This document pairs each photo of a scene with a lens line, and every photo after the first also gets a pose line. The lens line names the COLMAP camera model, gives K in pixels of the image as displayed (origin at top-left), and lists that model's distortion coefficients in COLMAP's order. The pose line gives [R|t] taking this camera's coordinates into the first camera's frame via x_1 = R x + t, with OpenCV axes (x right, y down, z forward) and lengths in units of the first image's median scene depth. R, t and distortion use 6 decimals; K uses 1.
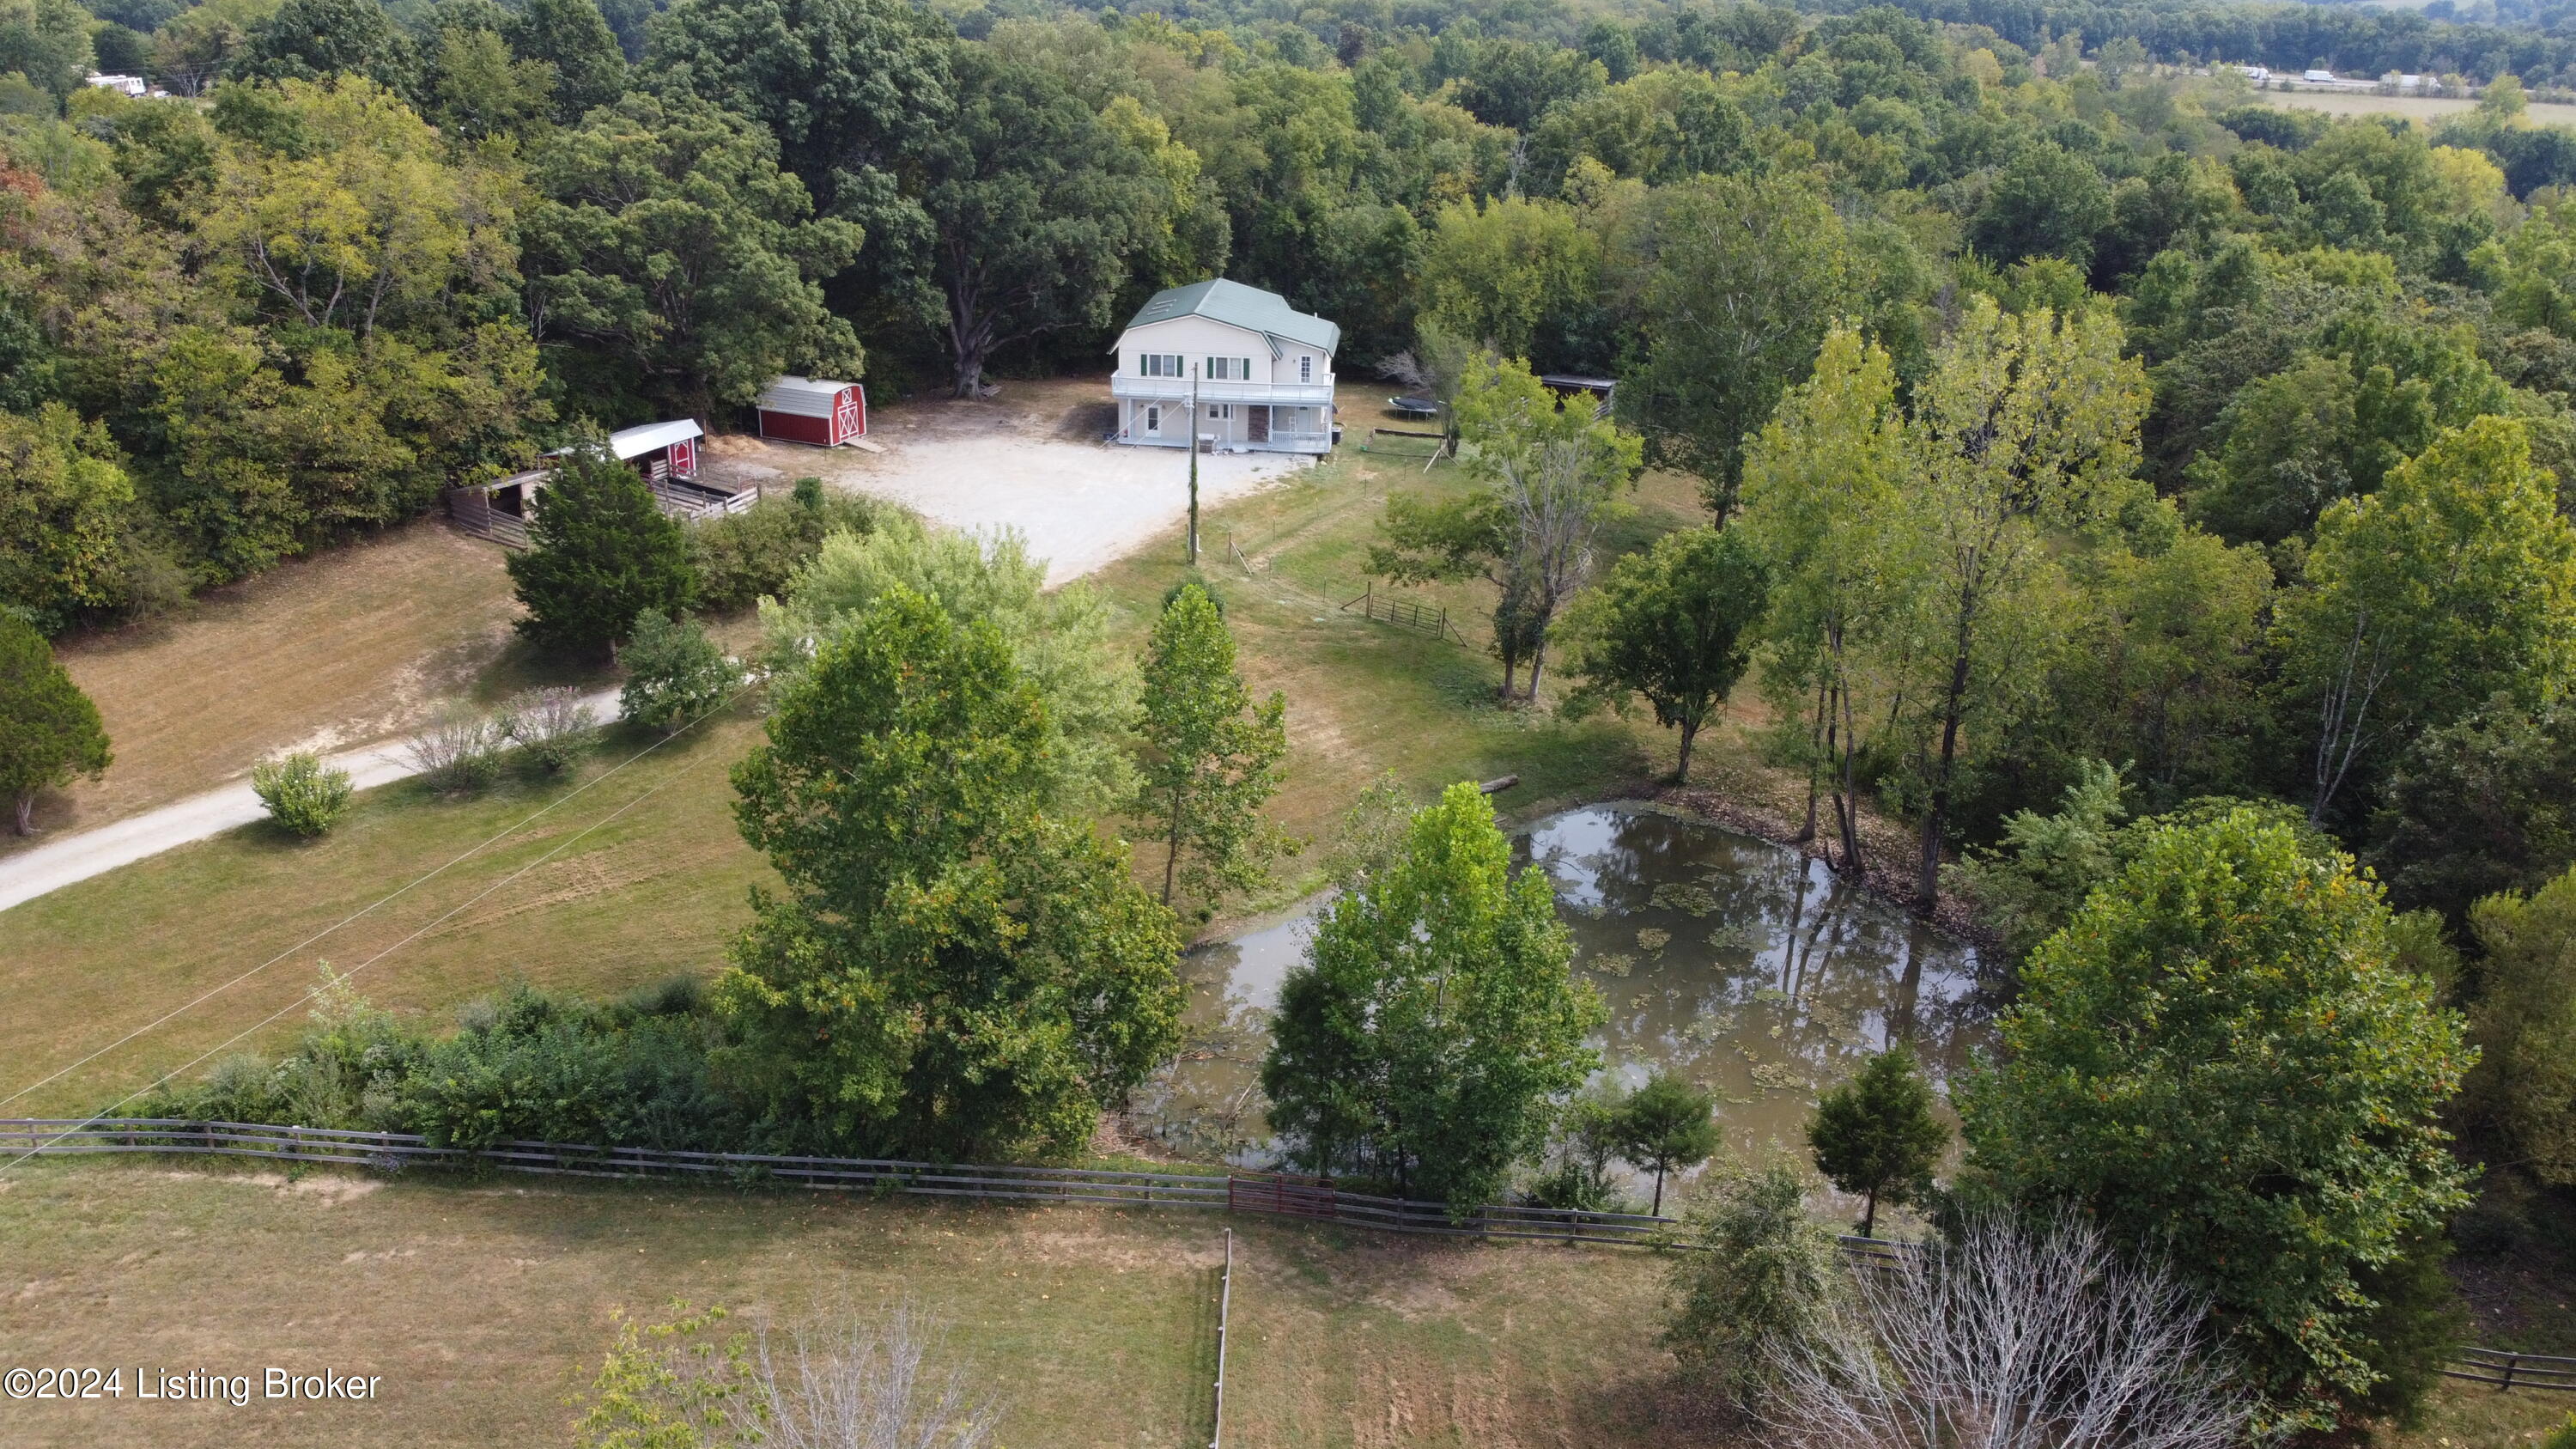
lens RADIAL K [[1955.4, 0, 1250.8], [0, 1955.4, 709.8], [0, 0, 1]] dist [0.013856, -0.004671]
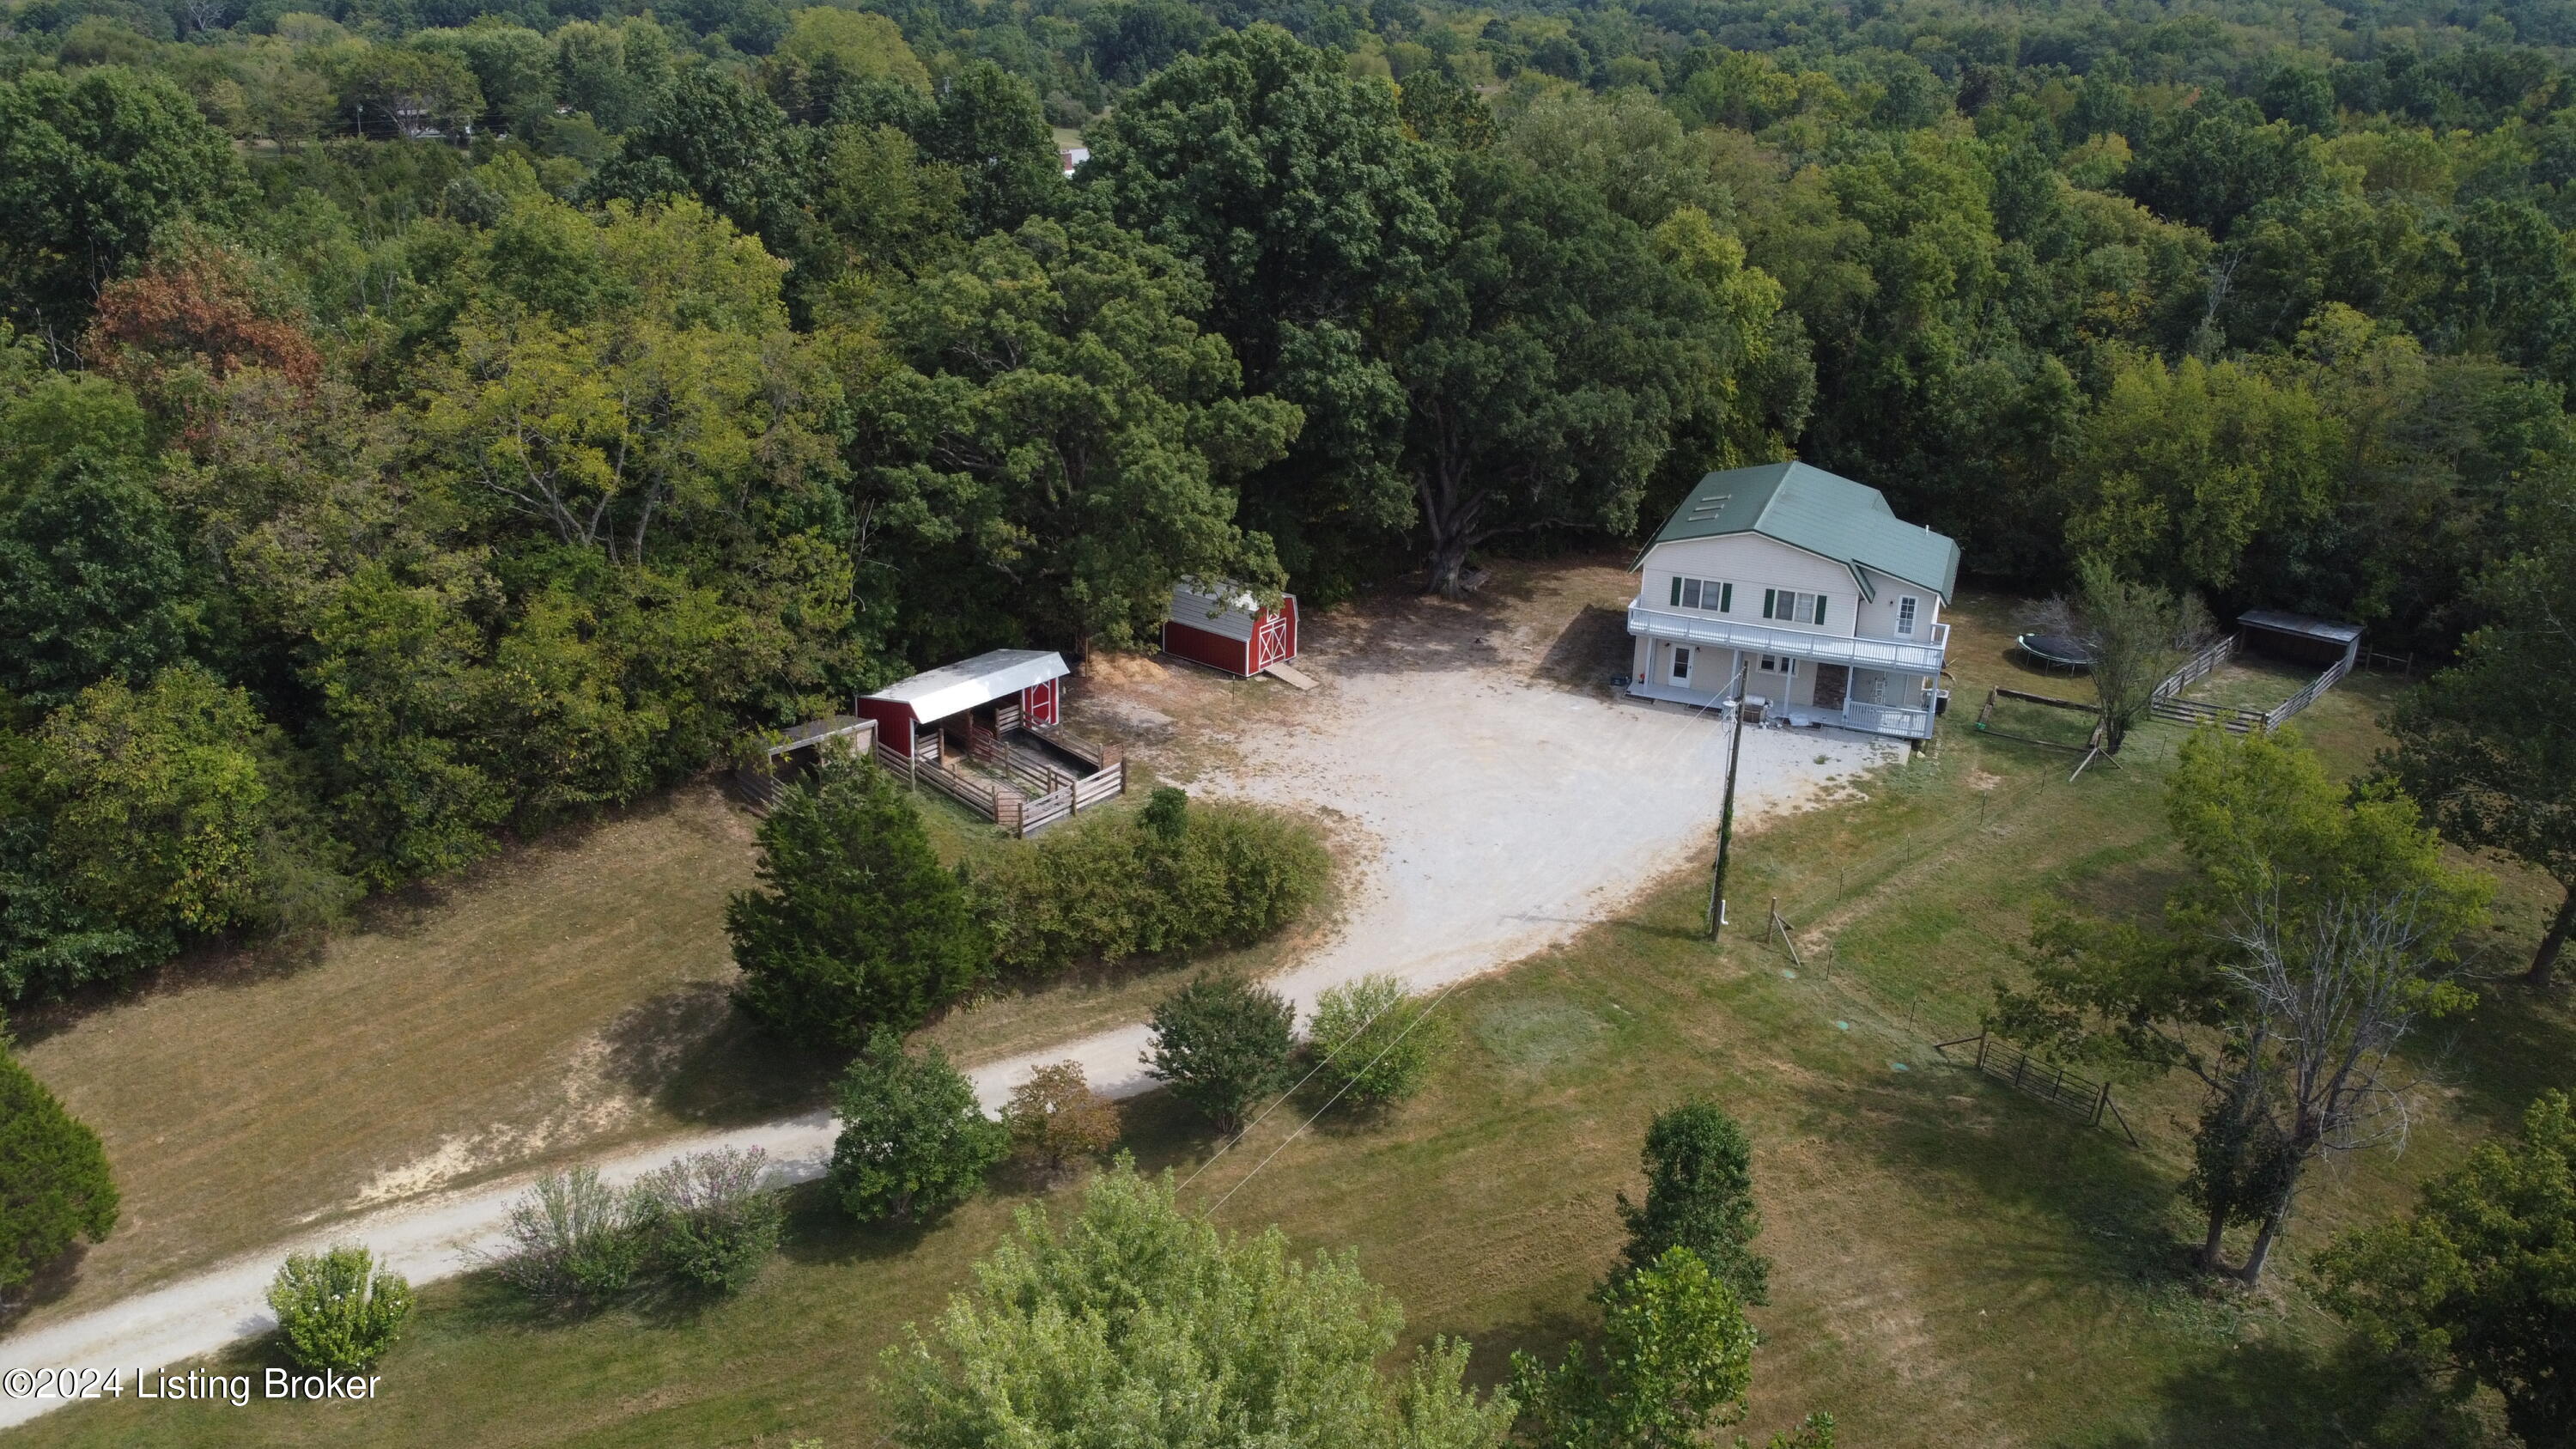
lens RADIAL K [[1951.9, 0, 1256.4], [0, 1951.9, 708.3], [0, 0, 1]] dist [-0.000274, -0.003929]
pose [[0.960771, 0.097039, -0.259812, -0.012253], [-0.098433, 0.995114, 0.007672, -0.131763], [0.259287, 0.018203, 0.965629, 0.272517]]
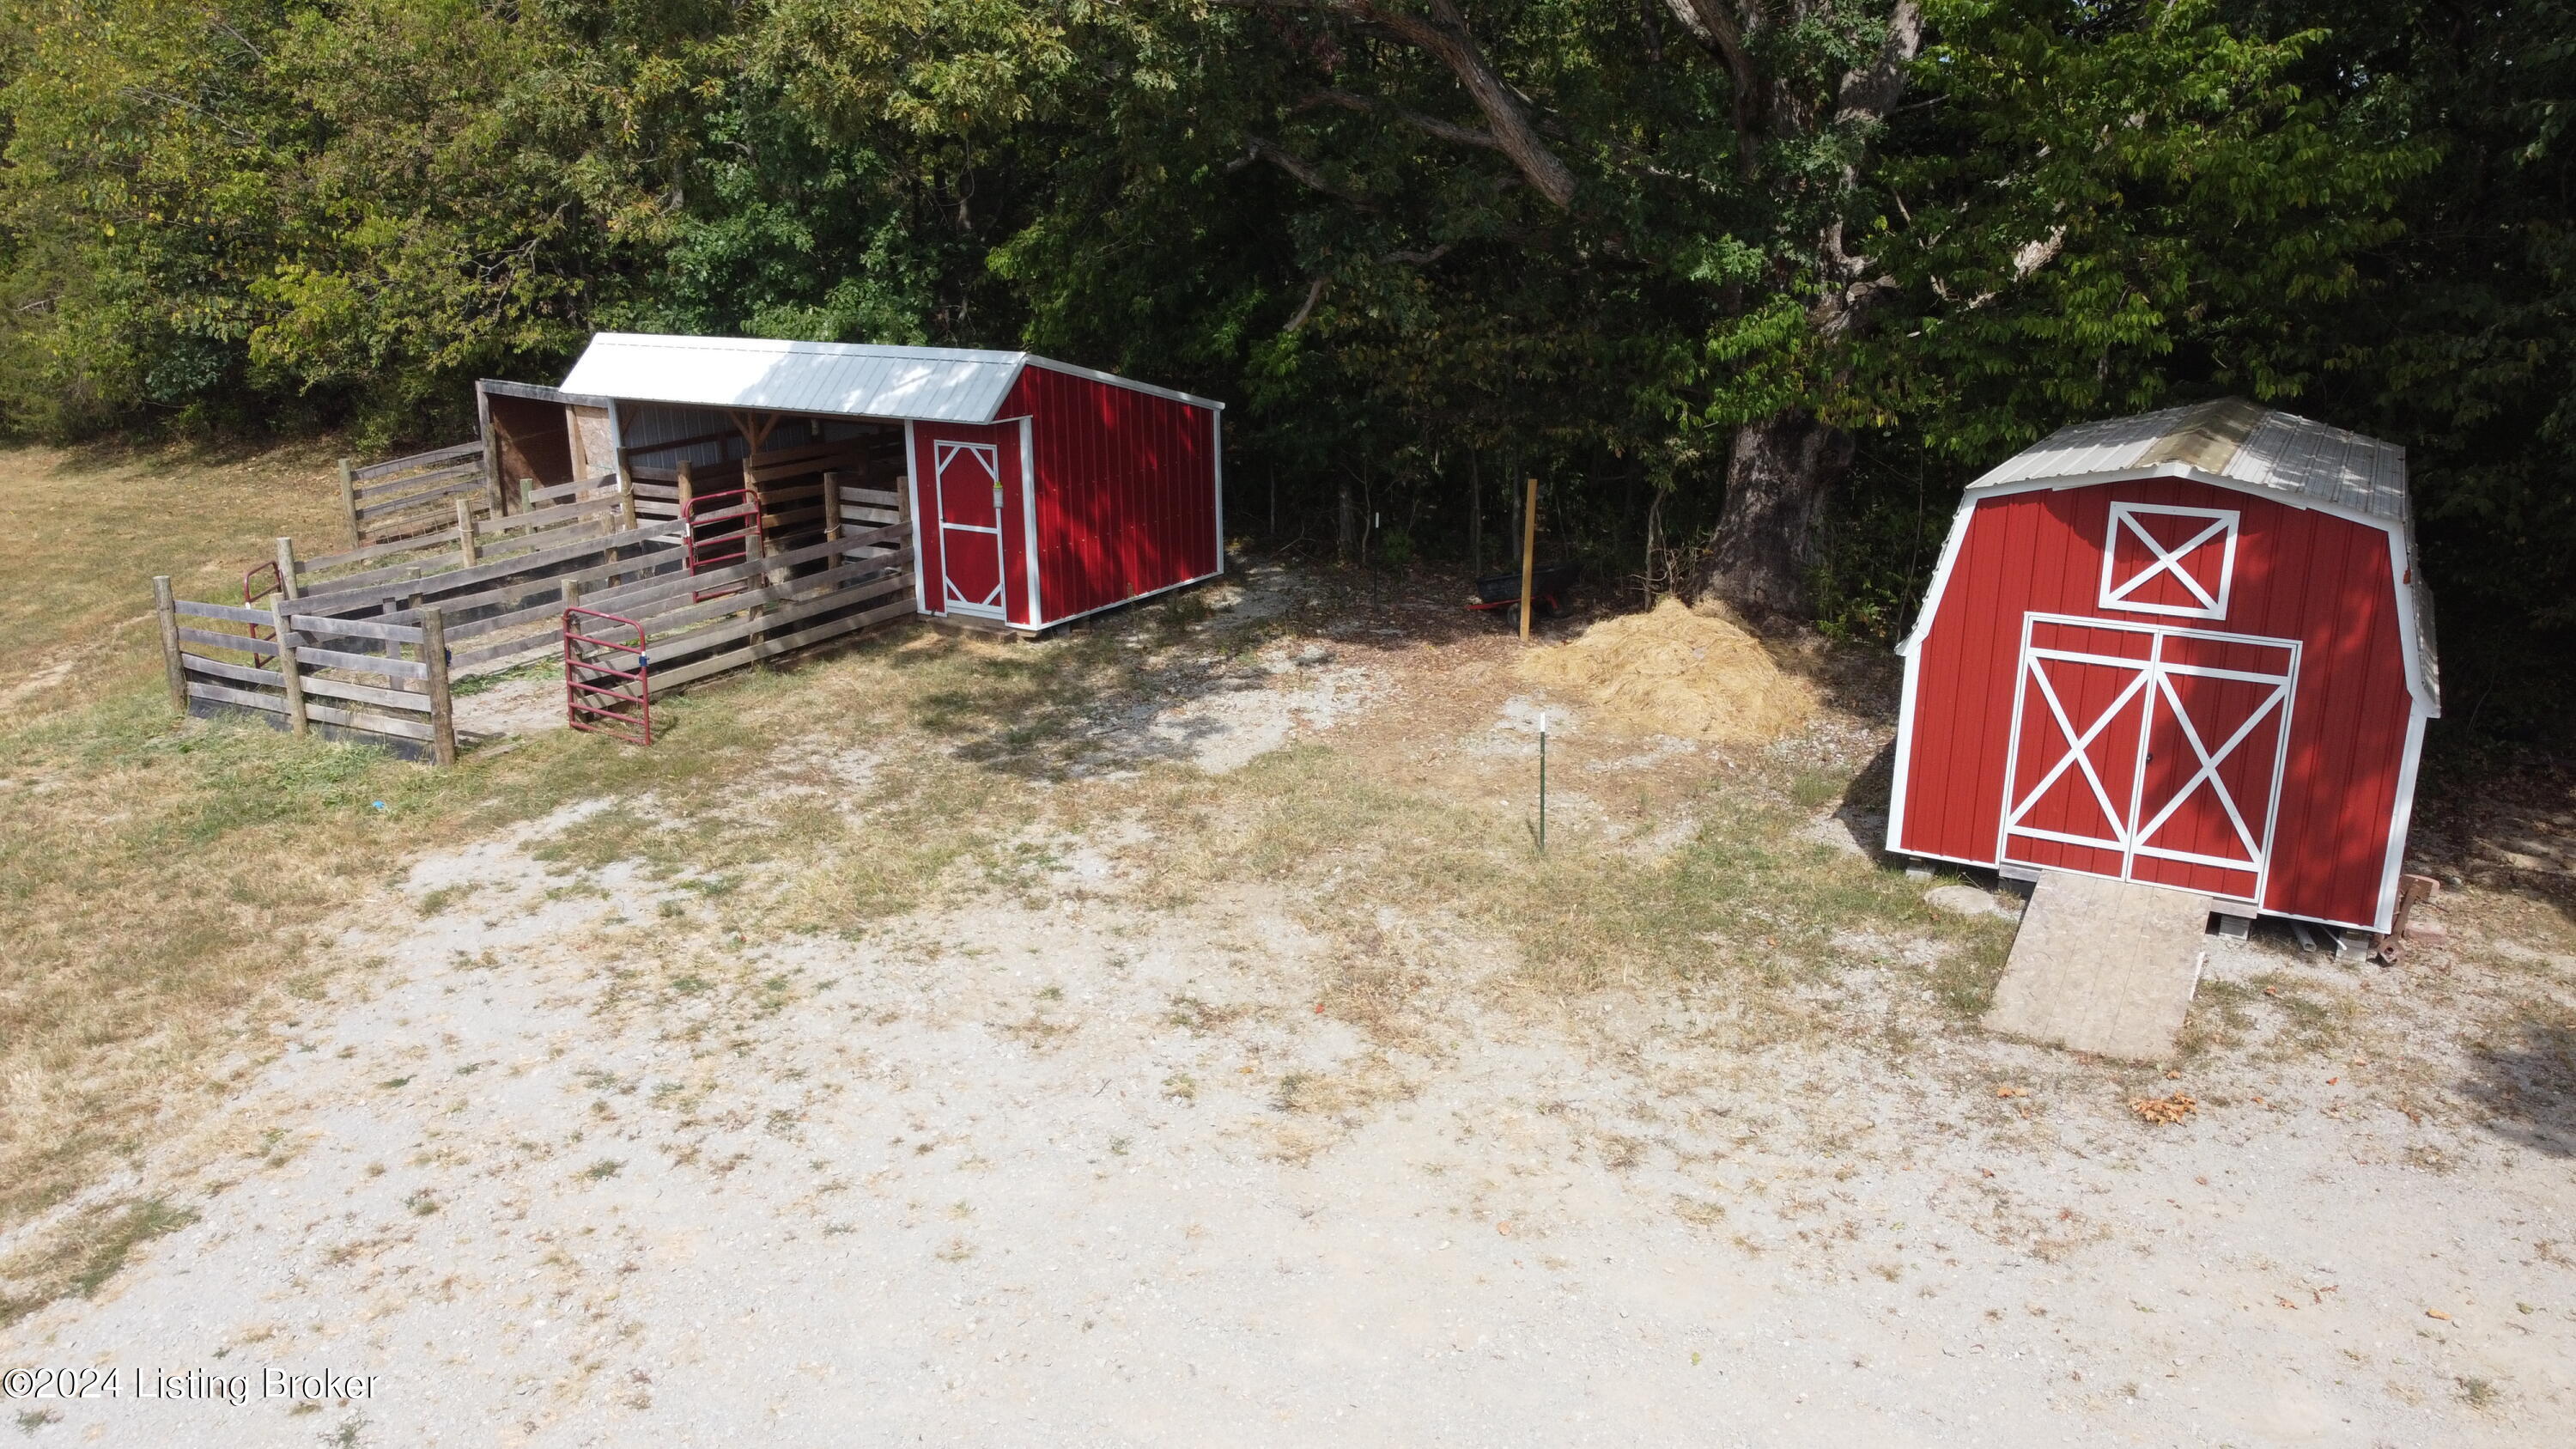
lens RADIAL K [[1951.9, 0, 1256.4], [0, 1951.9, 708.3], [0, 0, 1]] dist [-0.000274, -0.003929]
pose [[-0.135736, 0.225013, -0.964855, -0.077153], [-0.375723, 0.889430, 0.260280, -0.166952], [0.916738, 0.397848, -0.036185, 0.979548]]
